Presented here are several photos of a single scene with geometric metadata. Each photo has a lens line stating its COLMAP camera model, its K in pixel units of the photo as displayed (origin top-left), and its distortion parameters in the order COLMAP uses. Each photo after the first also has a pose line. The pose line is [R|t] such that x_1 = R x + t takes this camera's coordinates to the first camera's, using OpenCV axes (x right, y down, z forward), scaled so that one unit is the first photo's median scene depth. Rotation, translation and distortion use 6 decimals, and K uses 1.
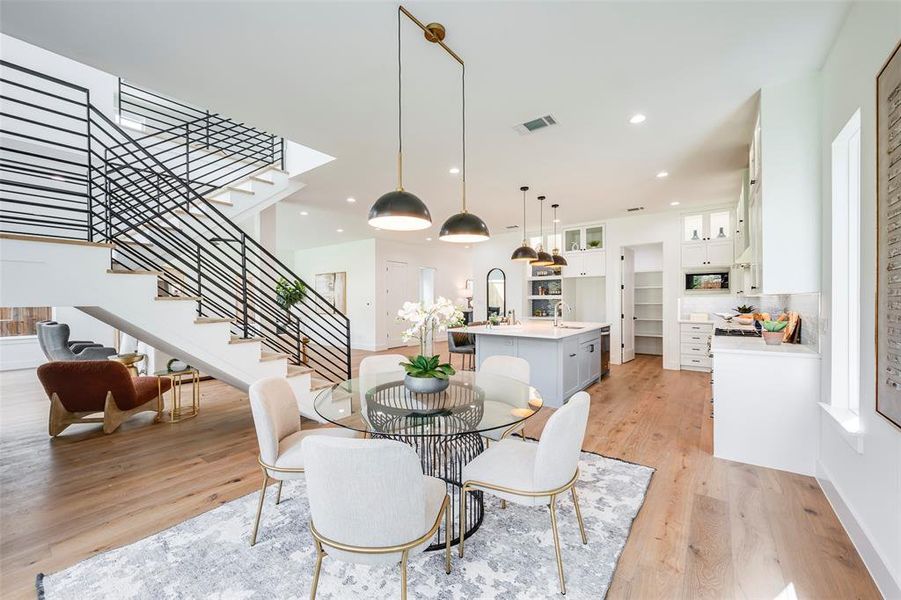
lens RADIAL K [[357.4, 0, 451.4], [0, 357.4, 300.1], [0, 0, 1]] dist [-0.003116, -0.000178]
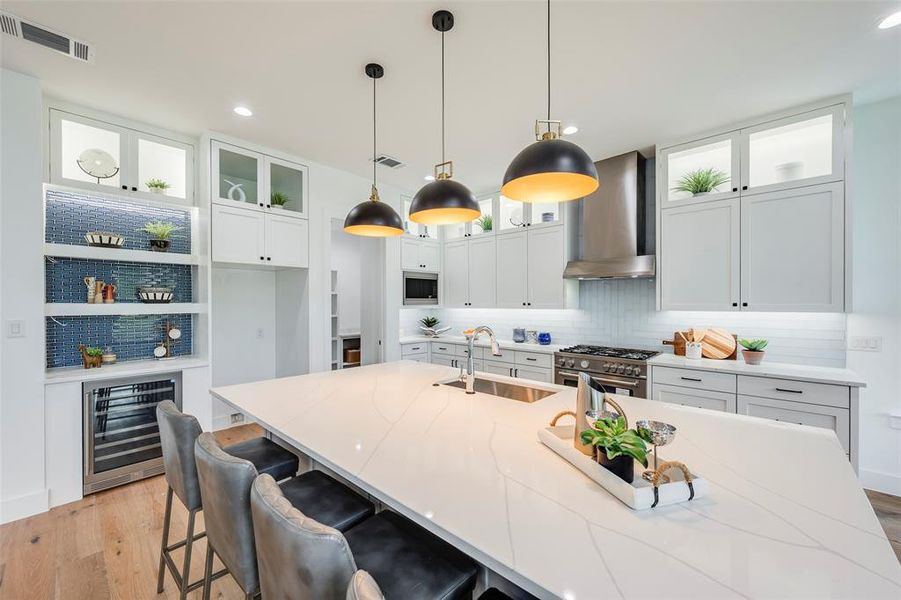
lens RADIAL K [[357.4, 0, 449.4], [0, 357.4, 305.6], [0, 0, 1]] dist [-0.003116, -0.000178]
pose [[0.096076, 0.002687, 0.995370, -0.061230], [0.001728, 0.999994, -0.002866, -0.011558], [-0.995373, 0.001996, 0.096071, 0.708065]]
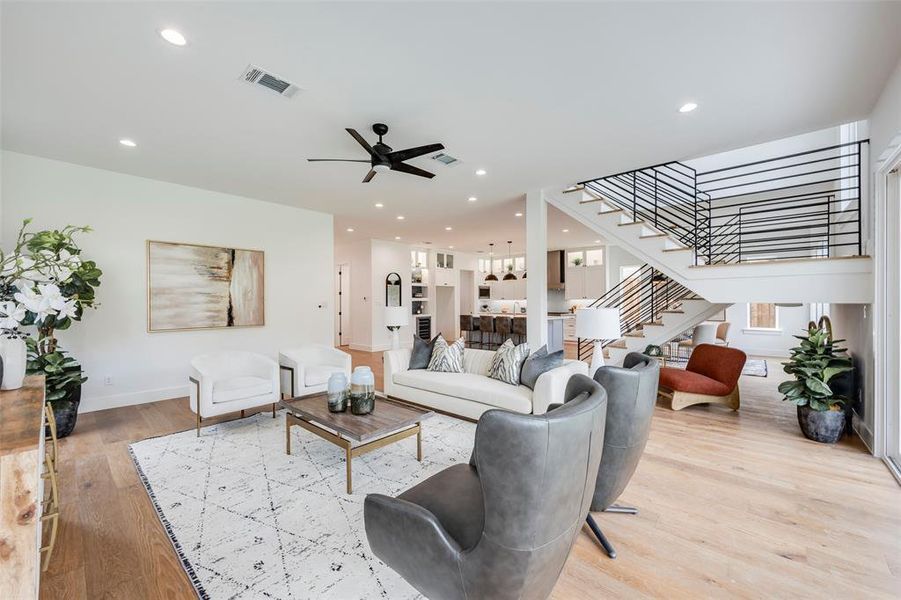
lens RADIAL K [[357.4, 0, 448.2], [0, 357.4, 300.3], [0, 0, 1]] dist [-0.003116, -0.000178]
pose [[0.094671, 0.010081, 0.995458, -1.085751], [0.004658, 0.999933, -0.010569, 0.009080], [-0.995498, 0.005638, 0.094617, 0.832204]]
